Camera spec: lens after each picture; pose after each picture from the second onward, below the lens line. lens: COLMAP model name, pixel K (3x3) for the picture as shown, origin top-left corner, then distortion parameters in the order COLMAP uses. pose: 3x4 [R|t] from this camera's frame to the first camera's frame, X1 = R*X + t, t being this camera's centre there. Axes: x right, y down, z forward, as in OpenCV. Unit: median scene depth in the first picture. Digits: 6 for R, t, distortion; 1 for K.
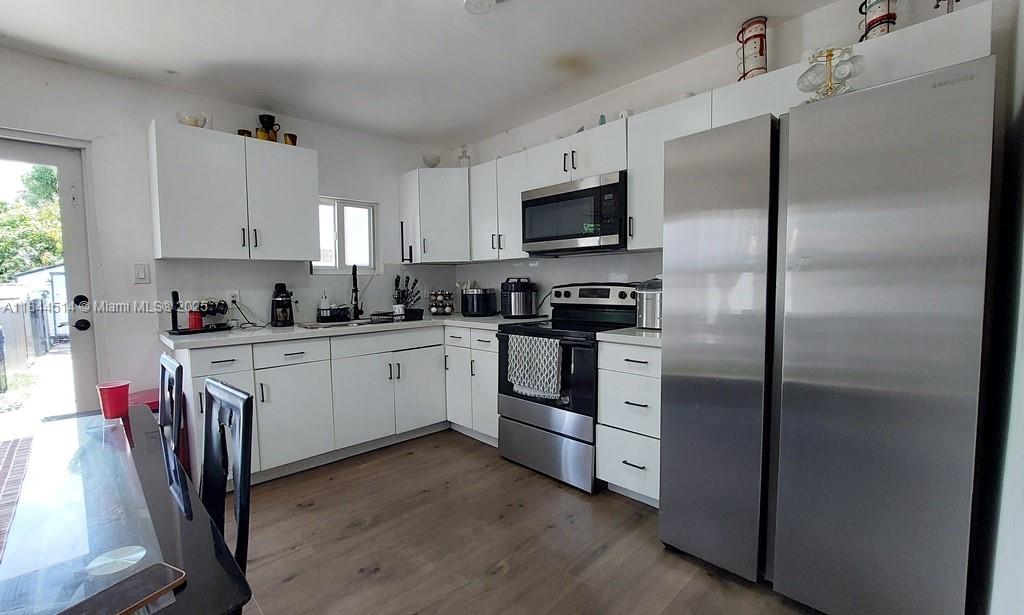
lens RADIAL K [[427.6, 0, 512.0], [0, 427.6, 307.5], [0, 0, 1]] dist [-0.000081, 0.000136]
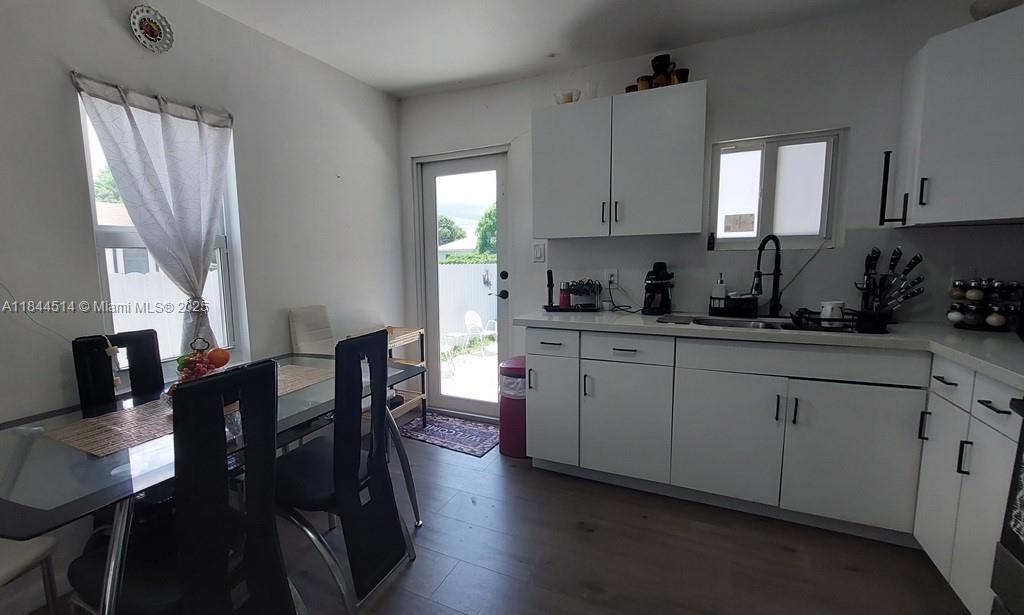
lens RADIAL K [[476.6, 0, 512.0], [0, 476.6, 307.5], [0, 0, 1]] dist [-0.001881, -0.000578]
pose [[0.310724, 0.115876, -0.943410, 0.229191], [-0.047900, 0.993189, 0.106213, -0.049621], [0.949292, 0.012186, 0.314158, 0.404292]]
